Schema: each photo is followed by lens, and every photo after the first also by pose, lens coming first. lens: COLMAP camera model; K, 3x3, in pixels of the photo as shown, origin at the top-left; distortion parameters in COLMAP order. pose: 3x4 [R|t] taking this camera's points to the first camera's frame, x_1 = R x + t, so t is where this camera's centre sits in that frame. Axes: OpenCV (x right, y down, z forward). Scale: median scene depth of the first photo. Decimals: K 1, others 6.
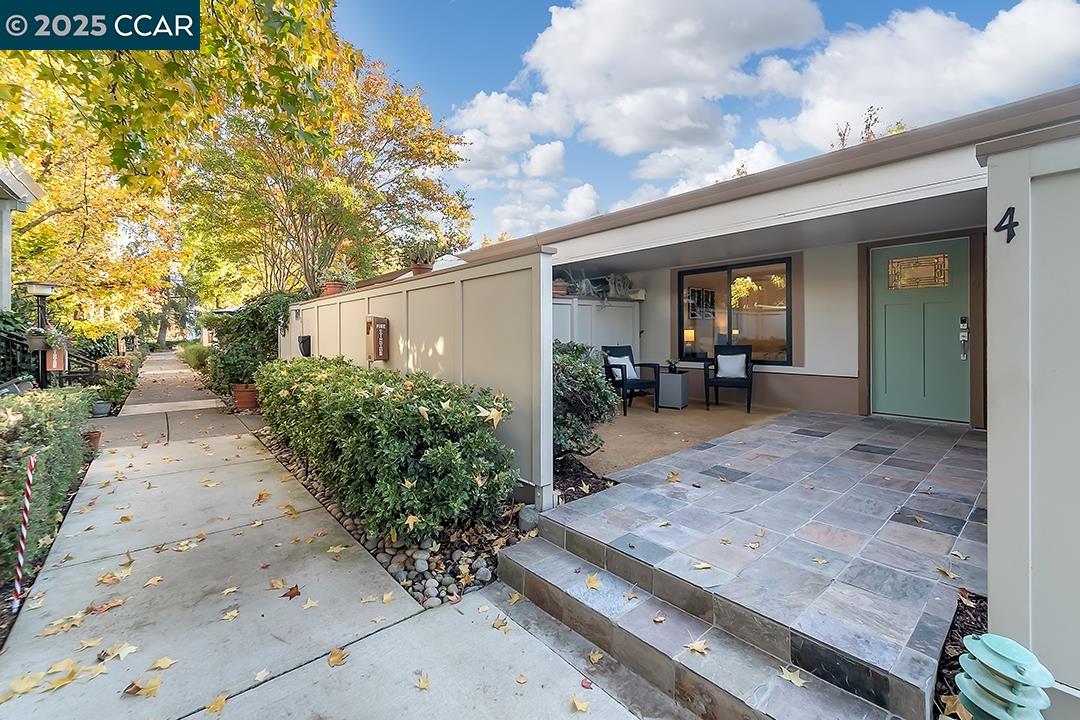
lens RADIAL K [[442.5, 0, 545.9], [0, 442.5, 337.4], [0, 0, 1]] dist [0.000432, 0.000047]
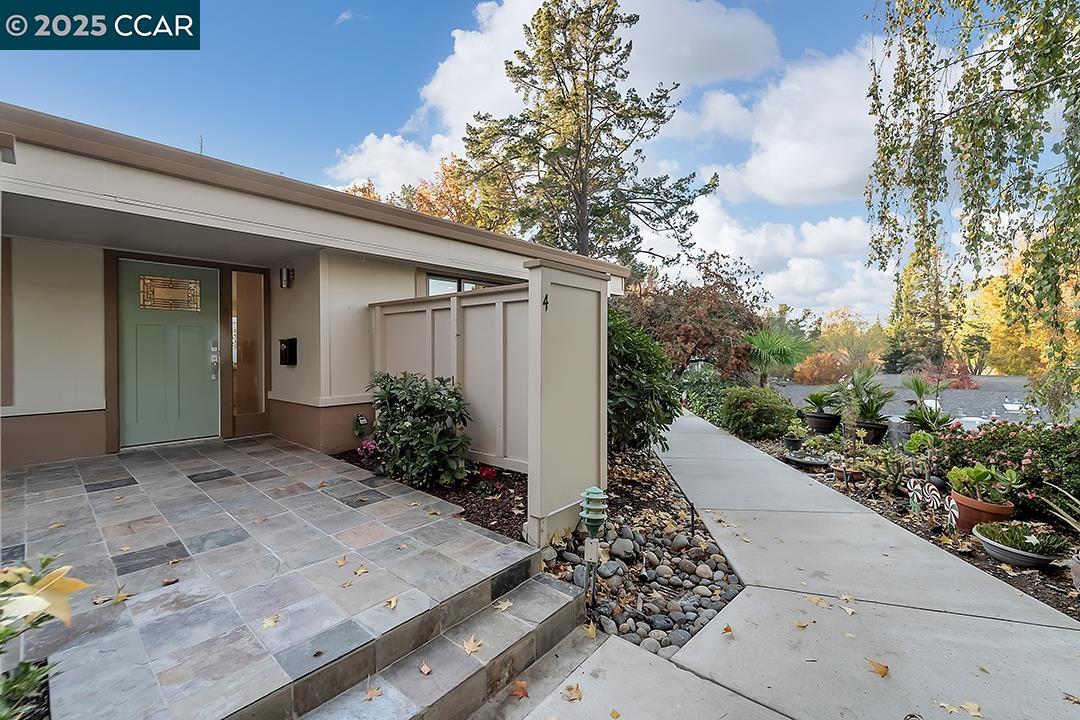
lens RADIAL K [[443.9, 0, 540.0], [0, 443.9, 360.0], [0, 0, 1]] dist [-0.001597, -0.000407]
pose [[-0.136736, -0.013281, 0.990518, -0.218749], [0.013011, 0.999800, 0.015202, -0.003815], [-0.990522, 0.014966, -0.136536, 0.286331]]
